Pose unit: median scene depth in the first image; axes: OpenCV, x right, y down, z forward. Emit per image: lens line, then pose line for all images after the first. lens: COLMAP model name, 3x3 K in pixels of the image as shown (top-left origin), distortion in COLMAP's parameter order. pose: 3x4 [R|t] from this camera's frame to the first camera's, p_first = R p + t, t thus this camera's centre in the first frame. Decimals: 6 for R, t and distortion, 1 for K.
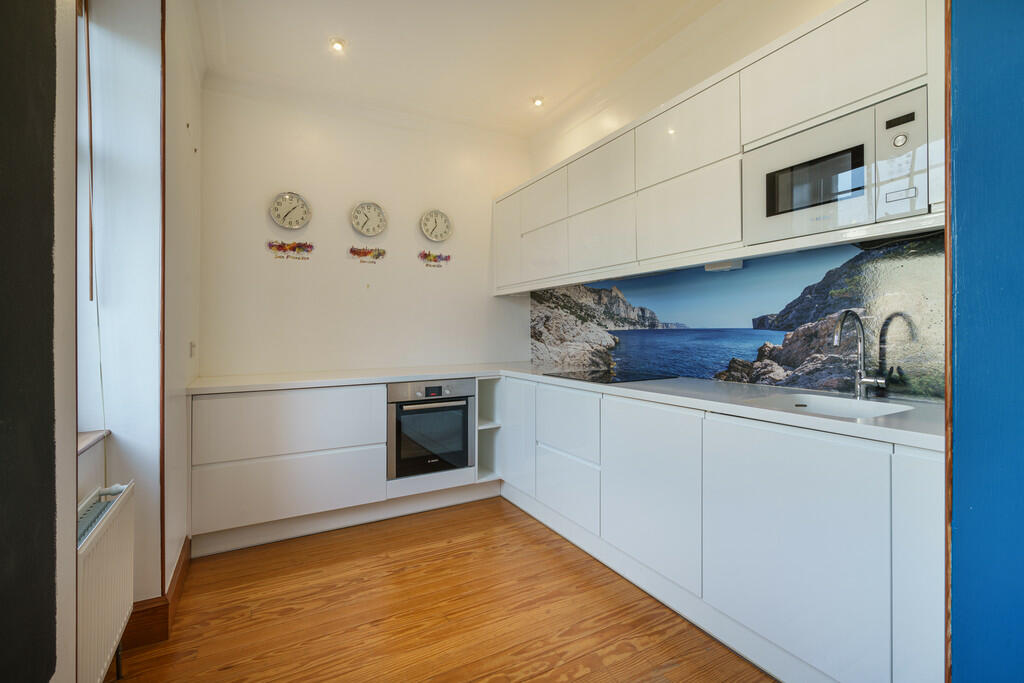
lens RADIAL K [[456.9, 0, 509.3], [0, 456.9, 330.3], [0, 0, 1]] dist [0.002759, 0.000279]
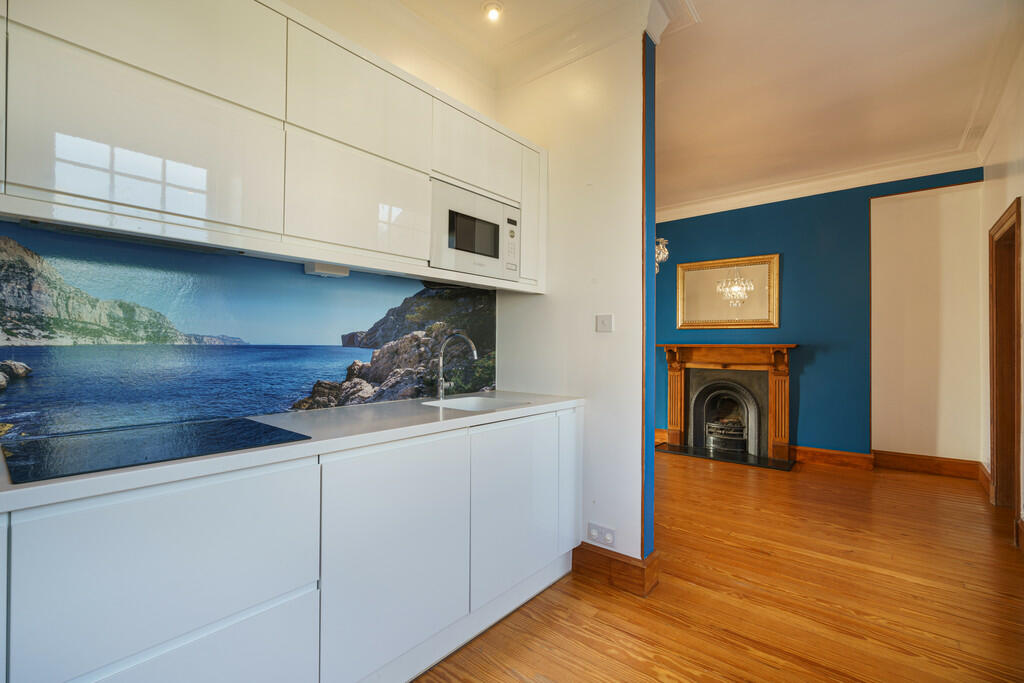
lens RADIAL K [[456.9, 0, 510.0], [0, 456.9, 352.3], [0, 0, 1]] dist [0.002759, 0.000279]
pose [[-0.352670, 0.000790, 0.935748, -0.462327], [0.003335, 0.999994, 0.000413, 0.010131], [-0.935742, 0.003266, -0.352670, 1.058643]]
